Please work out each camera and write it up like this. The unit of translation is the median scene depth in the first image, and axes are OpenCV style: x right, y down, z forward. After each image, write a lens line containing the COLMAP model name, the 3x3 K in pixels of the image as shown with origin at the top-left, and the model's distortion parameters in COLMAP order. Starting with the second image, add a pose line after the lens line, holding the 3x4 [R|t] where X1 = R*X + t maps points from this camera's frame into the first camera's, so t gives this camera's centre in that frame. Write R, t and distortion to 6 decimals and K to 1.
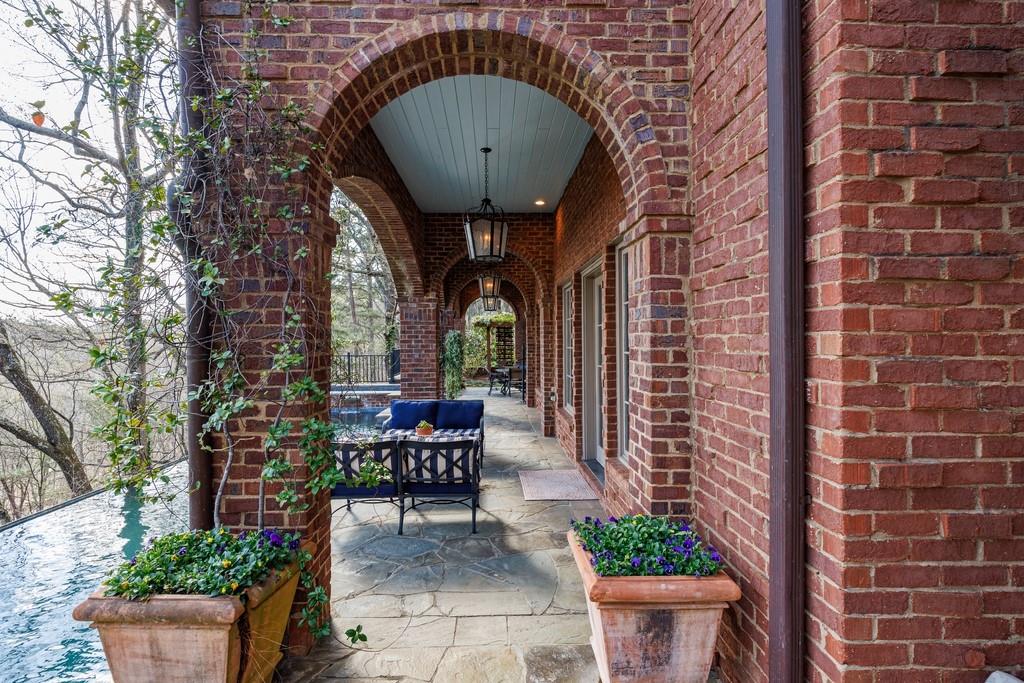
lens RADIAL K [[500.1, 0, 511.8], [0, 500.1, 341.5], [0, 0, 1]] dist [0.000816, 0.000069]
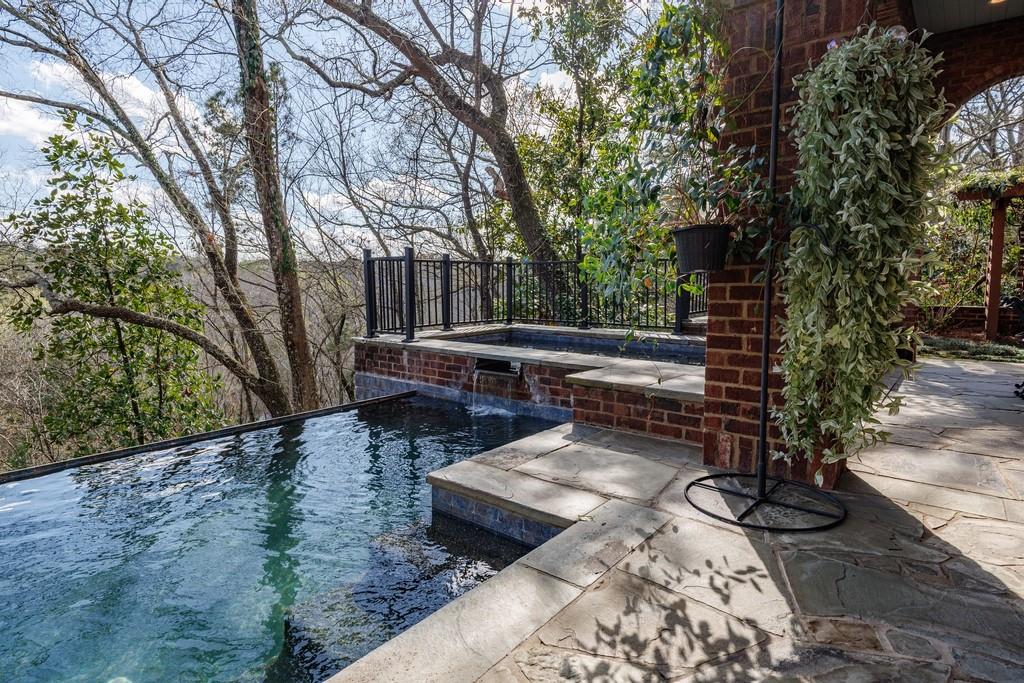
lens RADIAL K [[544.3, 0, 518.0], [0, 544.3, 350.9], [0, 0, 1]] dist [-0.002027, 0.000031]
pose [[0.751737, 0.083852, -0.654111, -0.106009], [-0.001867, 0.992150, 0.125040, 0.080301], [0.659461, -0.092776, 0.745992, 1.104476]]
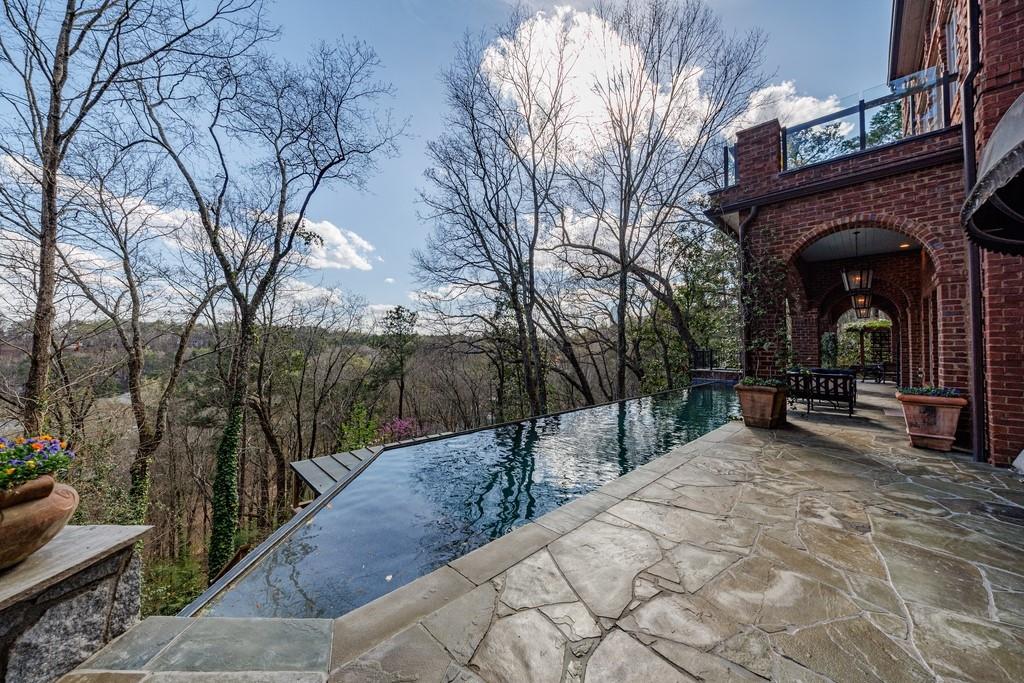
lens RADIAL K [[376.2, 0, 506.3], [0, 376.2, 340.0], [0, 0, 1]] dist [-0.005449, -0.000118]
pose [[0.689984, -0.007977, -0.723781, 0.038452], [-0.010094, 0.999736, -0.020642, 0.045314], [0.723754, 0.021549, 0.689721, -0.636104]]
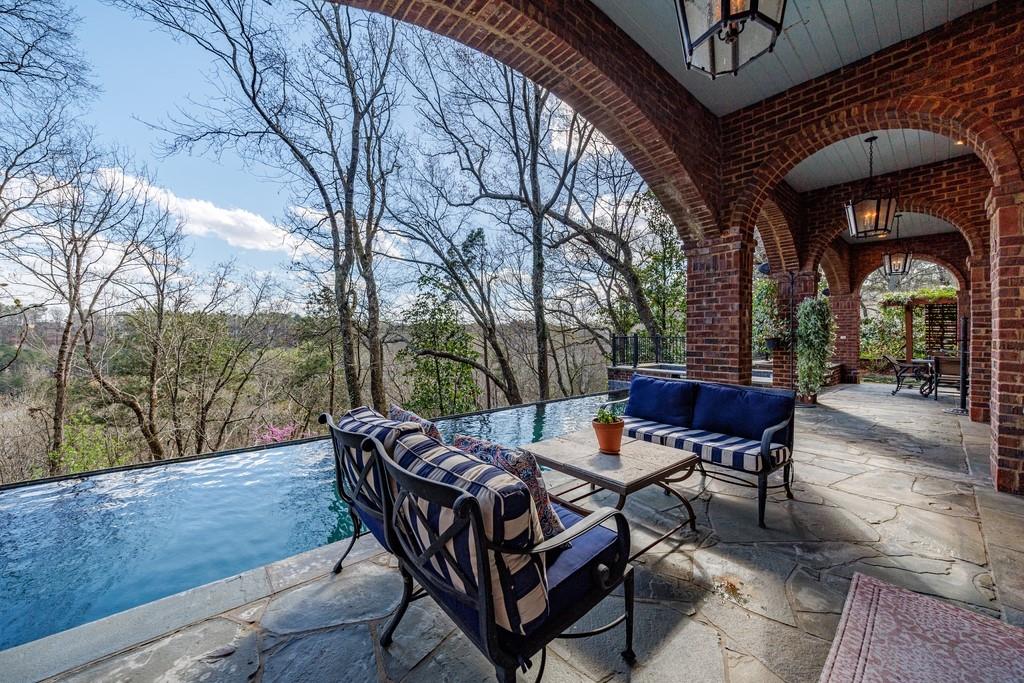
lens RADIAL K [[376.2, 0, 509.2], [0, 376.2, 339.6], [0, 0, 1]] dist [-0.005449, -0.000118]
pose [[0.620854, 0.011377, -0.783844, 0.054080], [-0.007834, 0.999935, 0.008309, 0.053058], [0.783887, 0.000982, 0.620902, 0.441410]]
